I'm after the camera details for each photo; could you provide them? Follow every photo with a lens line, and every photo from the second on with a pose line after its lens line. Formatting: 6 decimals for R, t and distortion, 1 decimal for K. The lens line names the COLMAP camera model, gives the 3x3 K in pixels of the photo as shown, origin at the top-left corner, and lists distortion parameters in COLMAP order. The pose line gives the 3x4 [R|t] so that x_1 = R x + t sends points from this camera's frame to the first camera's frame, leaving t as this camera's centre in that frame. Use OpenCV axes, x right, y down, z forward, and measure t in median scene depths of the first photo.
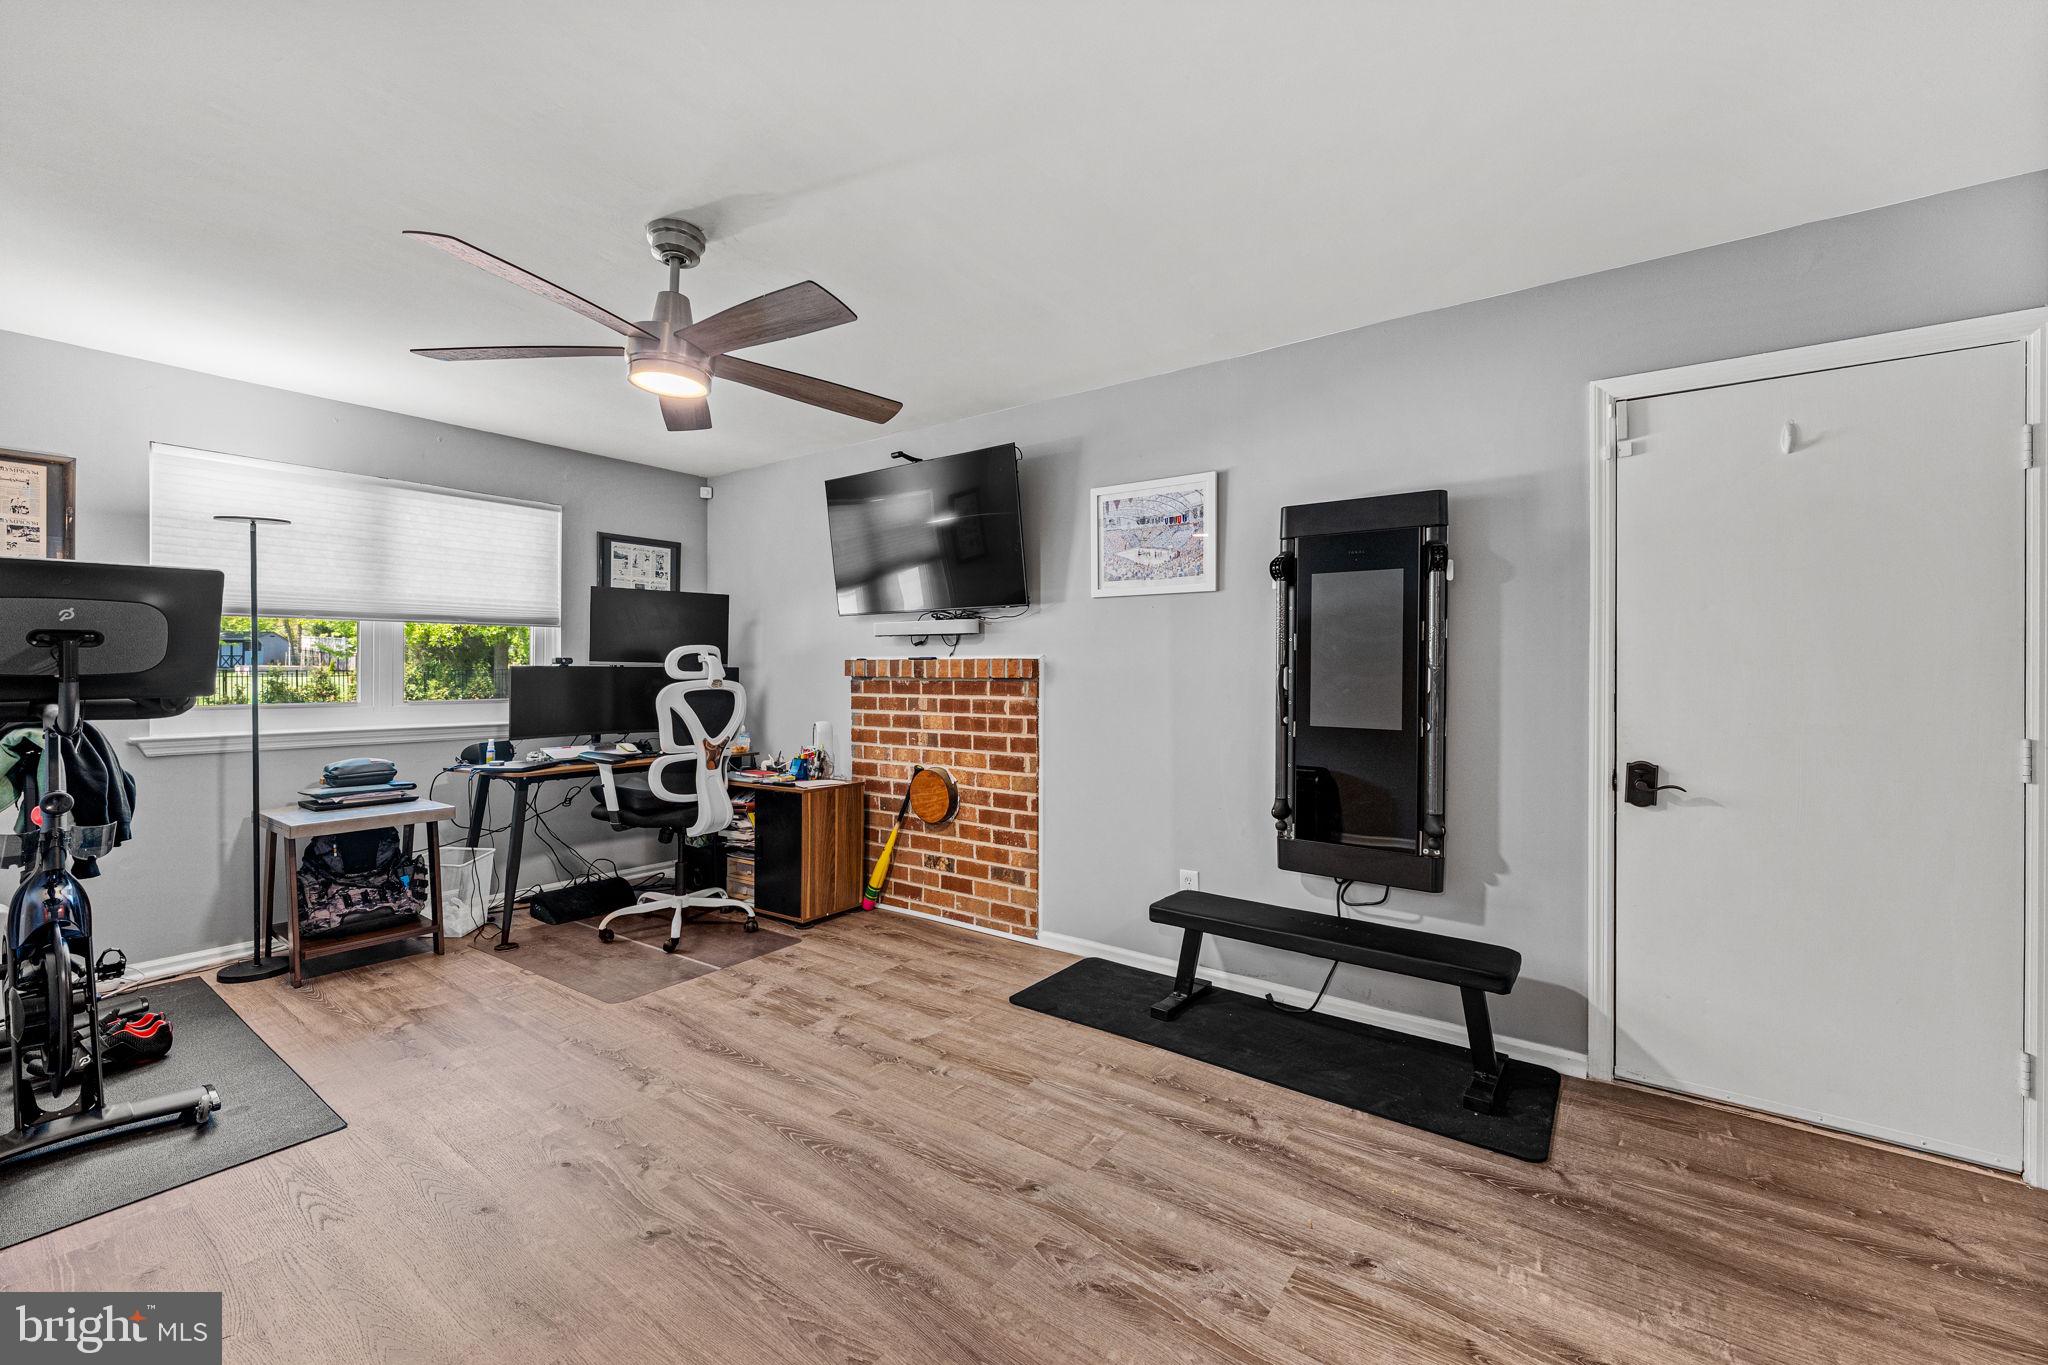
lens RADIAL K [[835.1, 0, 1022.9], [0, 835.1, 669.4], [0, 0, 1]] dist [-0.000415, -0.000080]
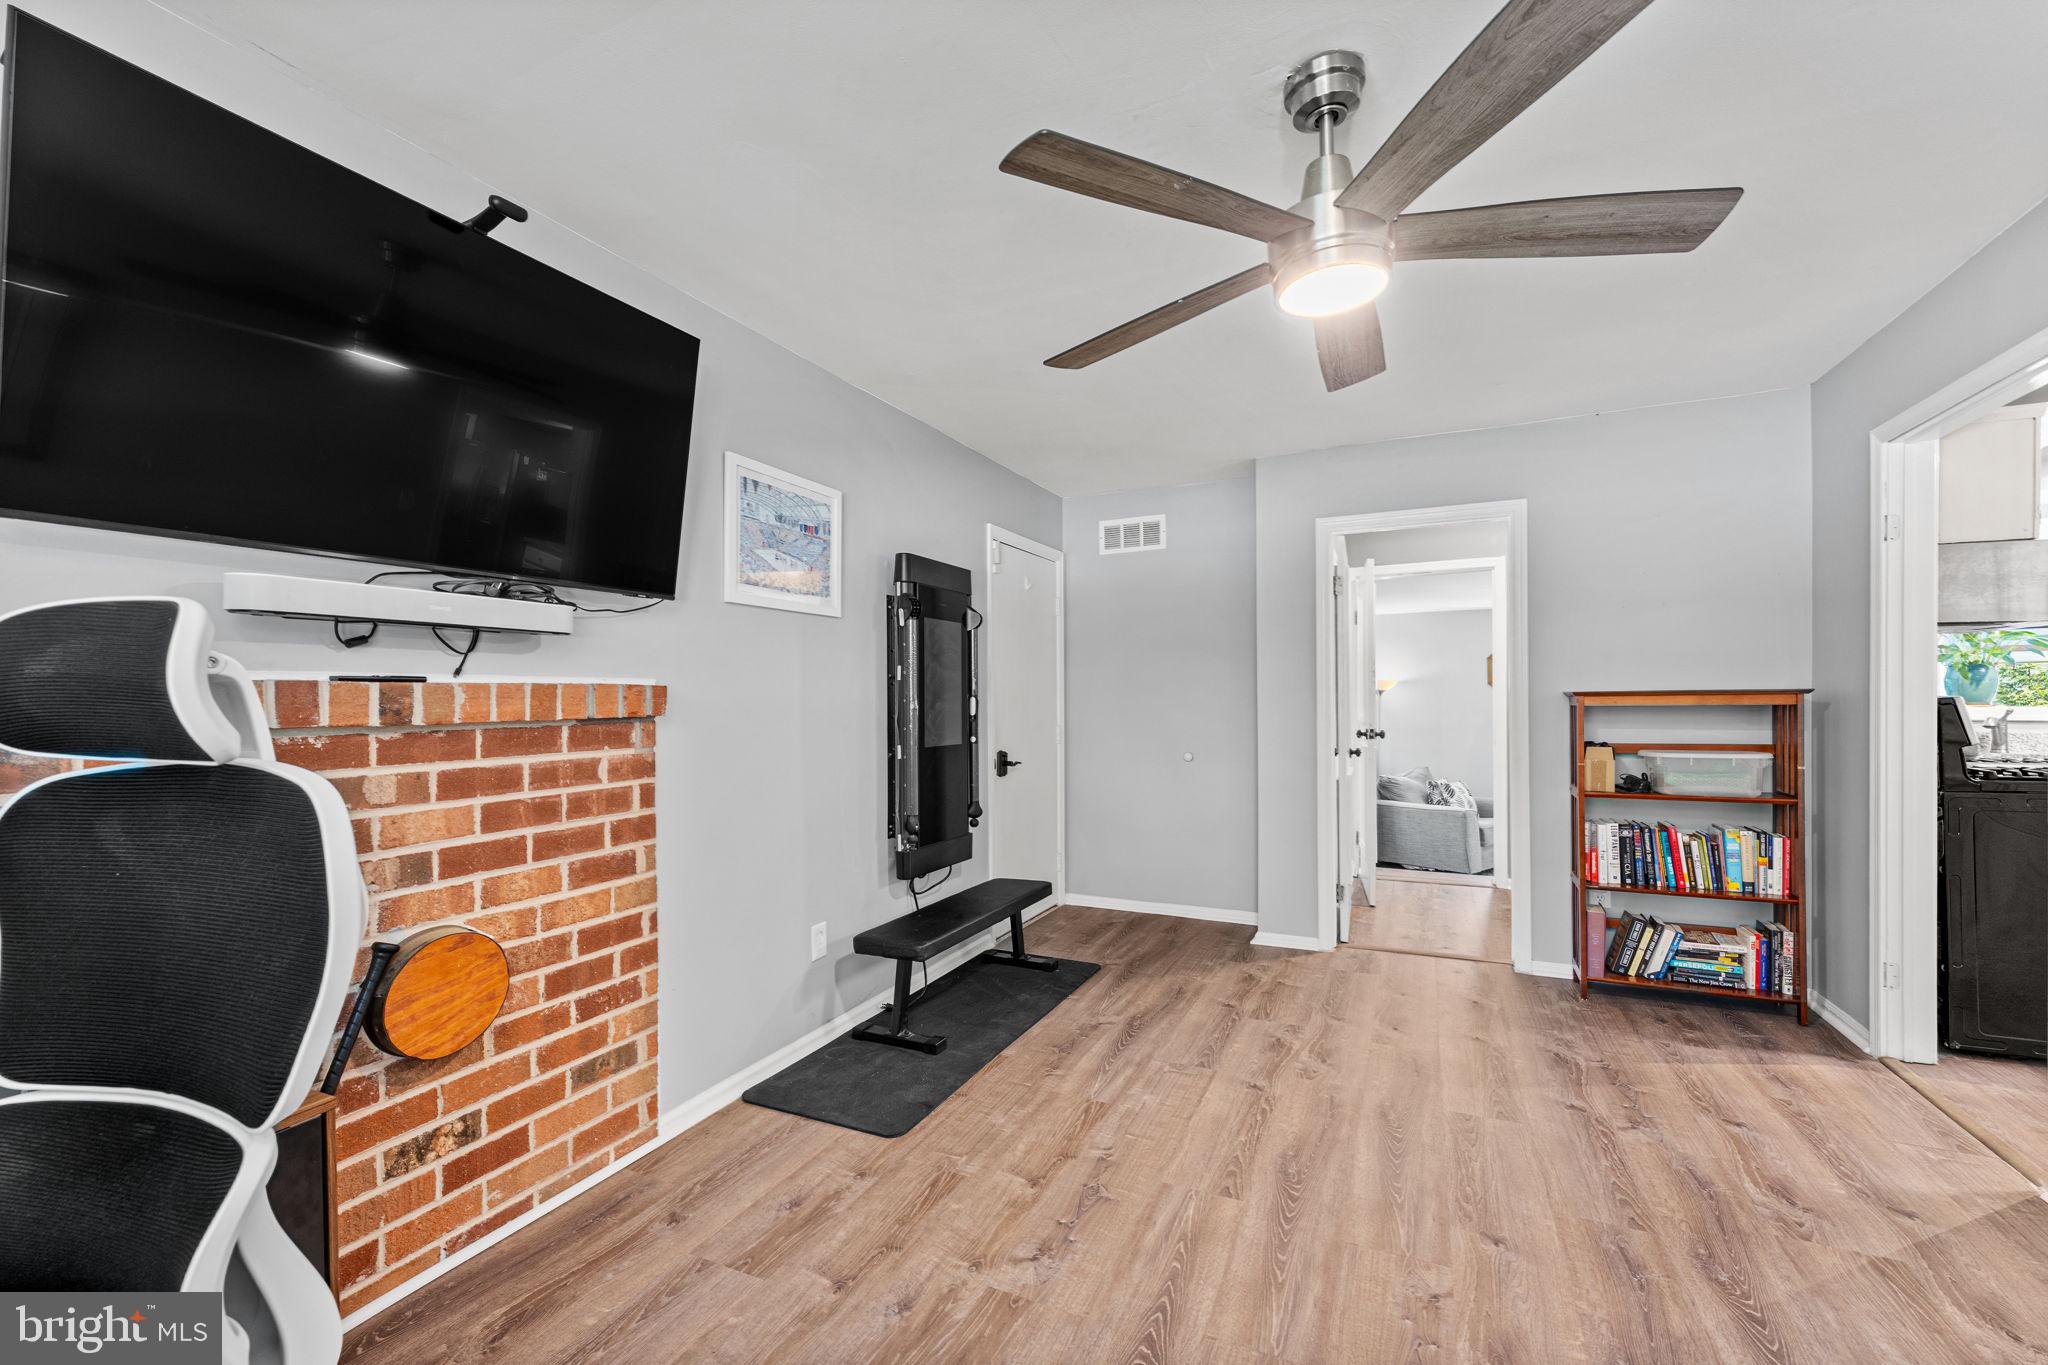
lens RADIAL K [[837.8, 0, 1023.6], [0, 837.8, 702.7], [0, 0, 1]] dist [-0.001727, -0.000209]
pose [[-0.192118, -0.006841, 0.981348, -0.643394], [0.006365, 0.999946, 0.008216, -0.003101], [-0.981351, 0.007825, -0.192065, 0.845720]]
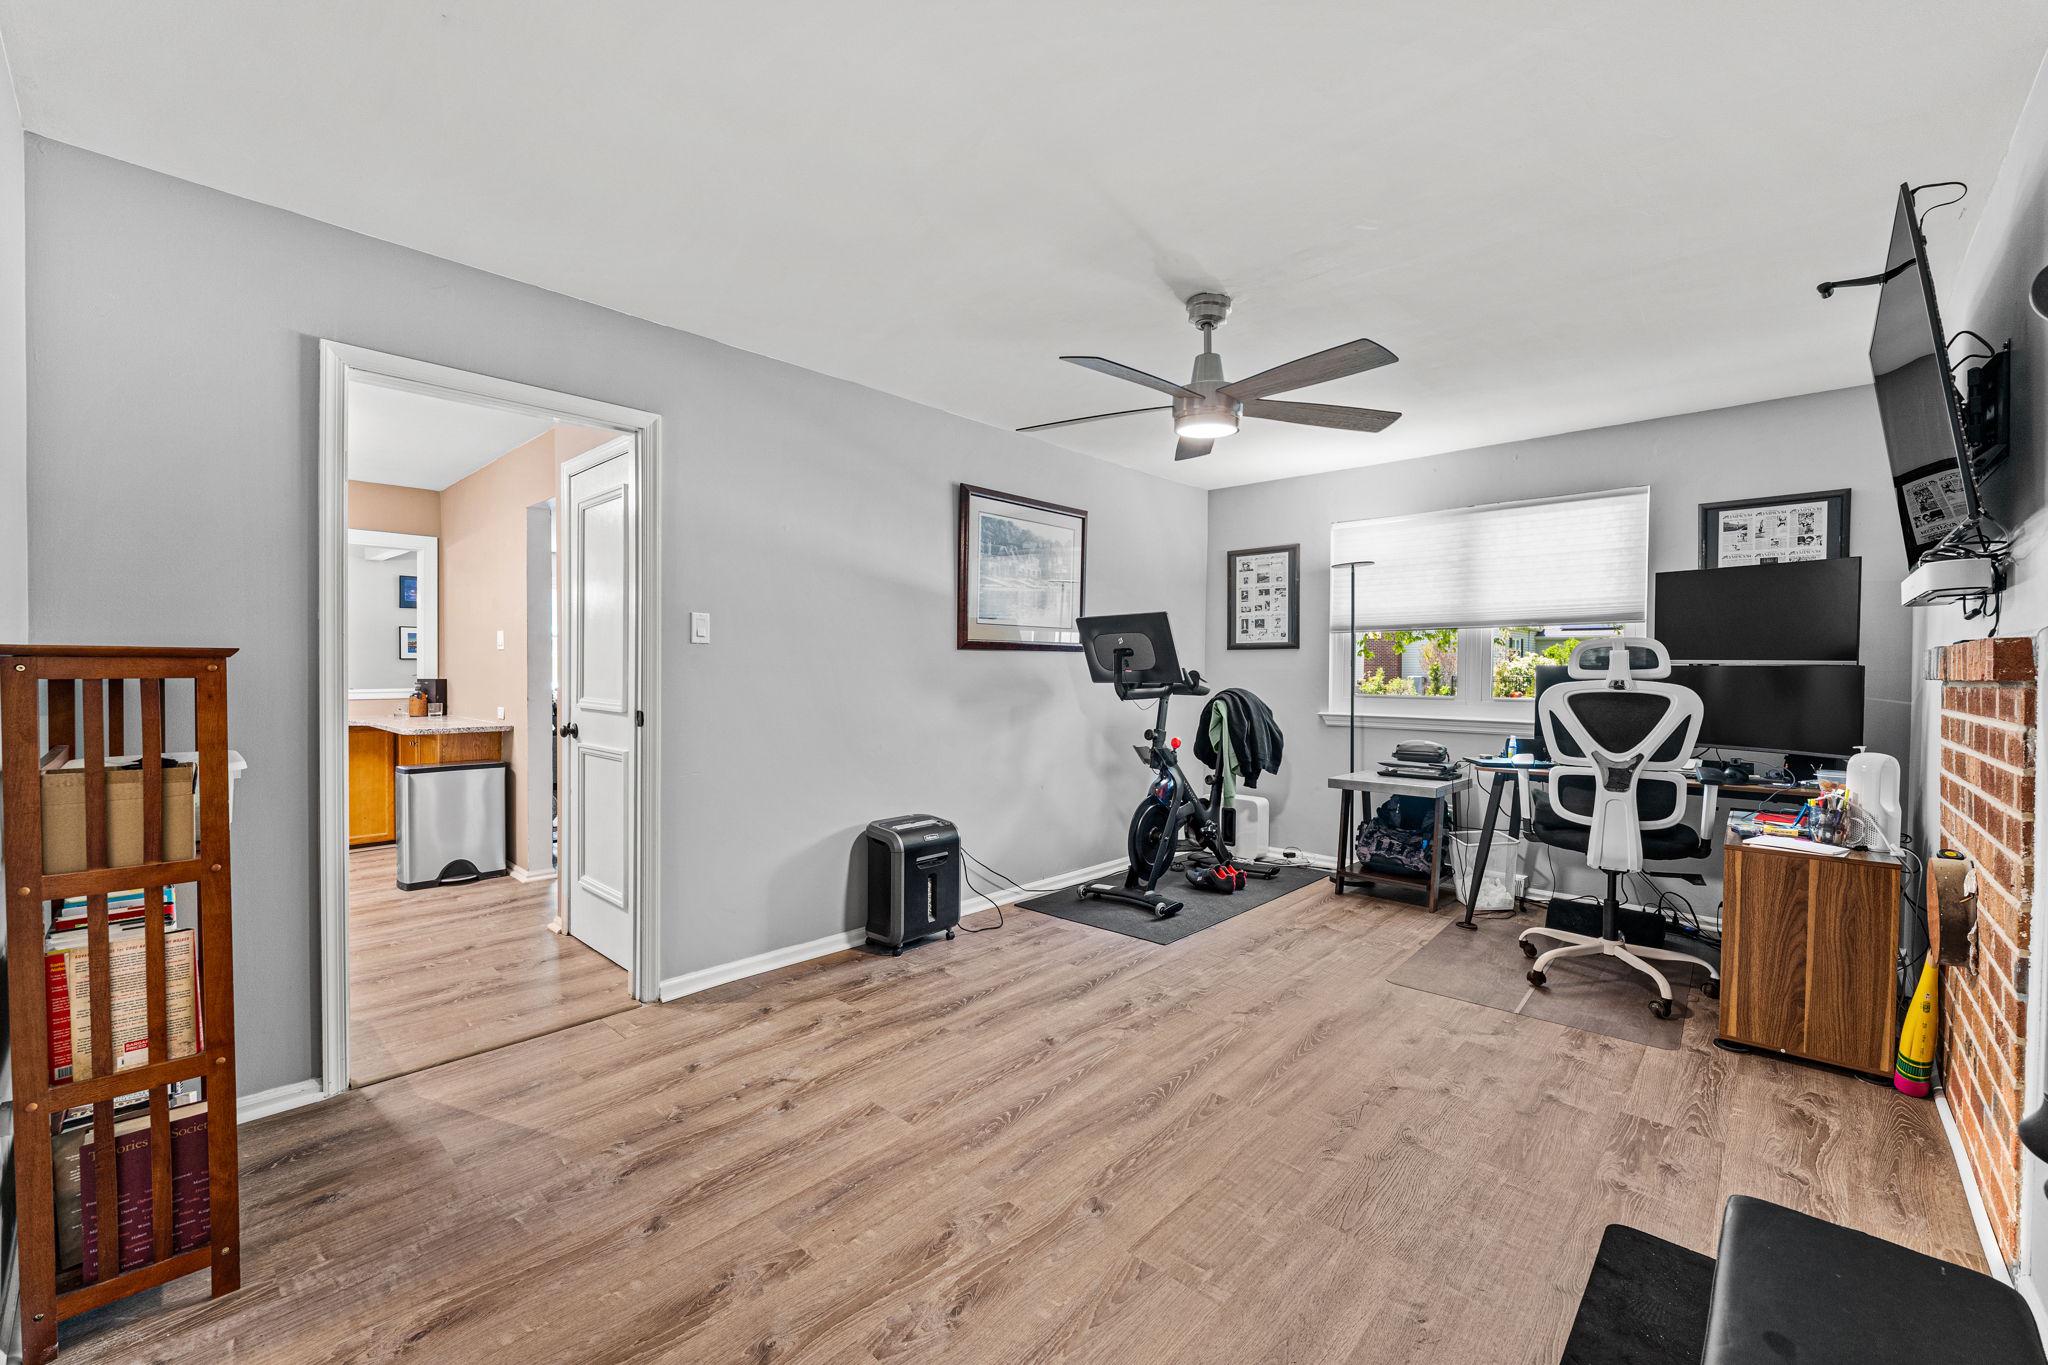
lens RADIAL K [[837.6, 0, 1024.0], [0, 837.6, 682.5], [0, 0, 1]] dist [0.000030, 0.000089]
pose [[-0.115211, 0.010579, -0.993285, 0.501269], [-0.004185, 0.999929, 0.011136, 0.008160], [0.993332, 0.005440, -0.115158, 0.536138]]
